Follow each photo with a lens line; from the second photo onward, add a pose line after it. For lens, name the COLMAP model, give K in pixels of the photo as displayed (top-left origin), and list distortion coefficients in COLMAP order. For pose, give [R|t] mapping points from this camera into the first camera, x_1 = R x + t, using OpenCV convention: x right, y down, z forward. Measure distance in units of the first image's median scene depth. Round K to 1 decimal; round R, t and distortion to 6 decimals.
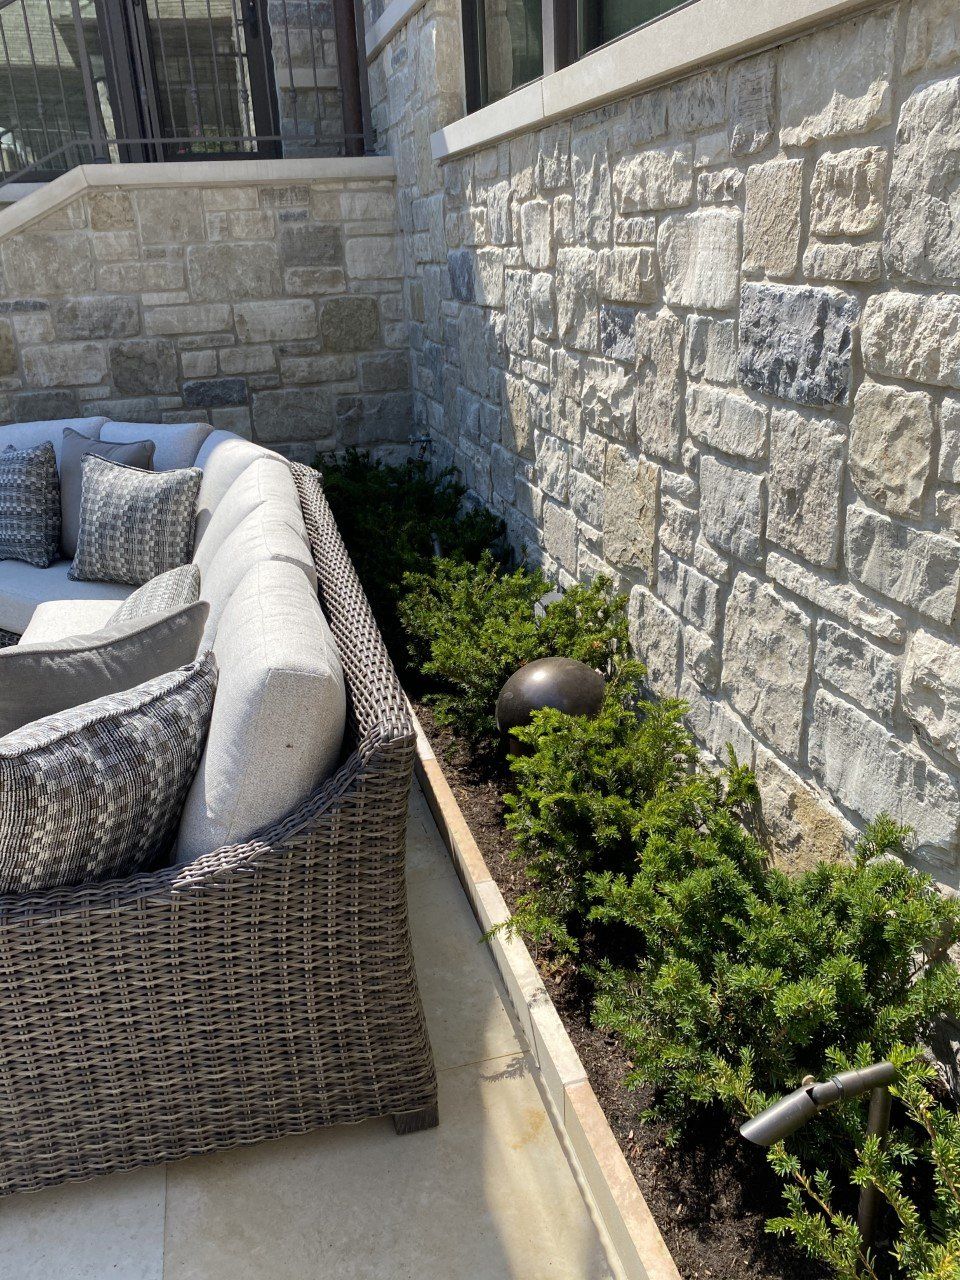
lens RADIAL K [[1052.2, 0, 436.3], [0, 1052.2, 634.2], [0, 0, 1]] dist [-0.003503, 0.040366]
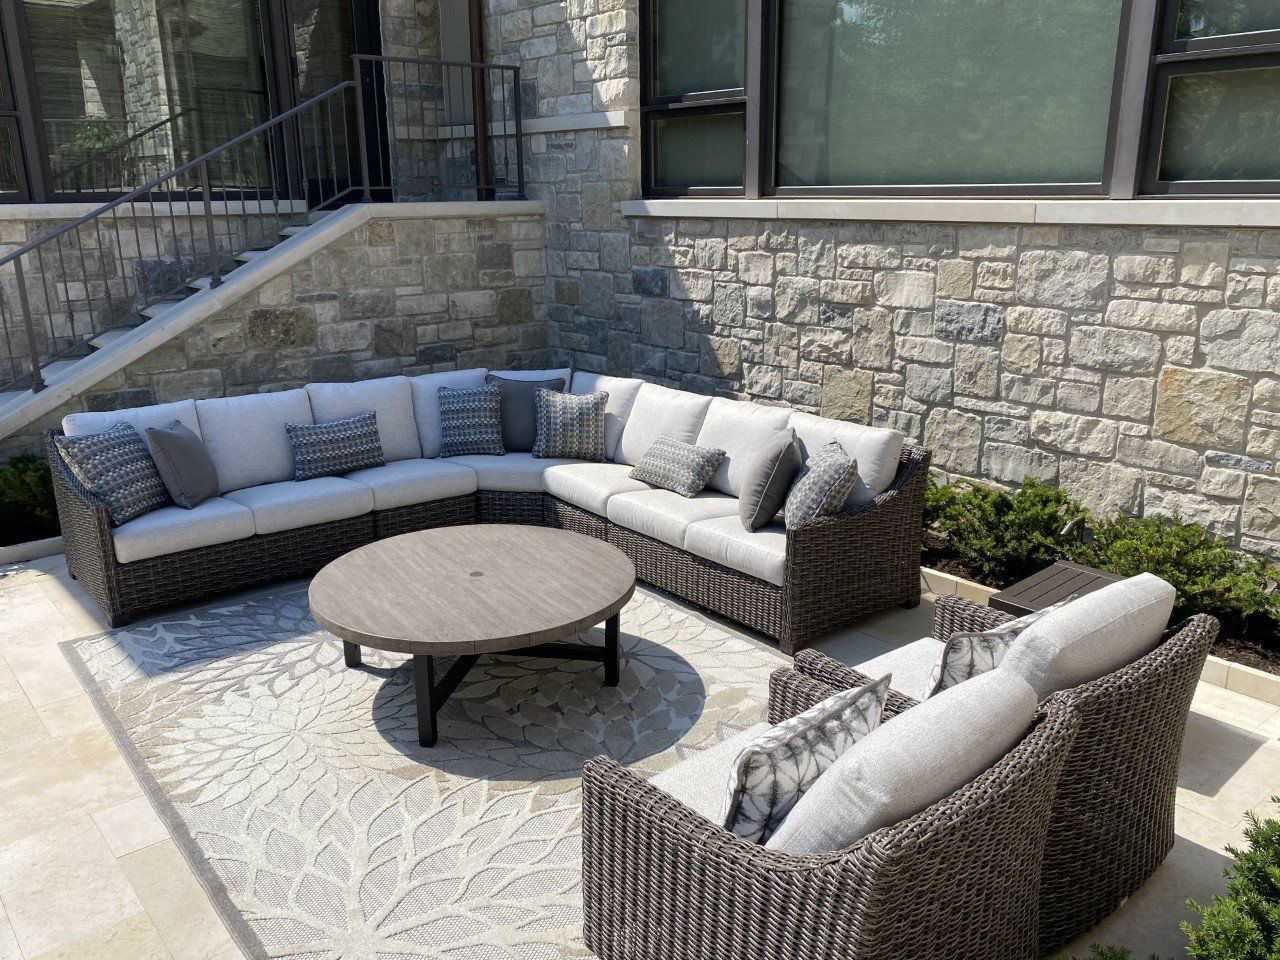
lens RADIAL K [[1033.5, 0, 640.1], [0, 1033.5, 474.4], [0, 0, 1]] dist [0.102369, -0.148571]
pose [[0.892945, -0.085934, 0.441888, -1.501035], [0.131641, 0.988549, -0.073771, 0.195126], [-0.430488, 0.124044, 0.894032, -0.947550]]
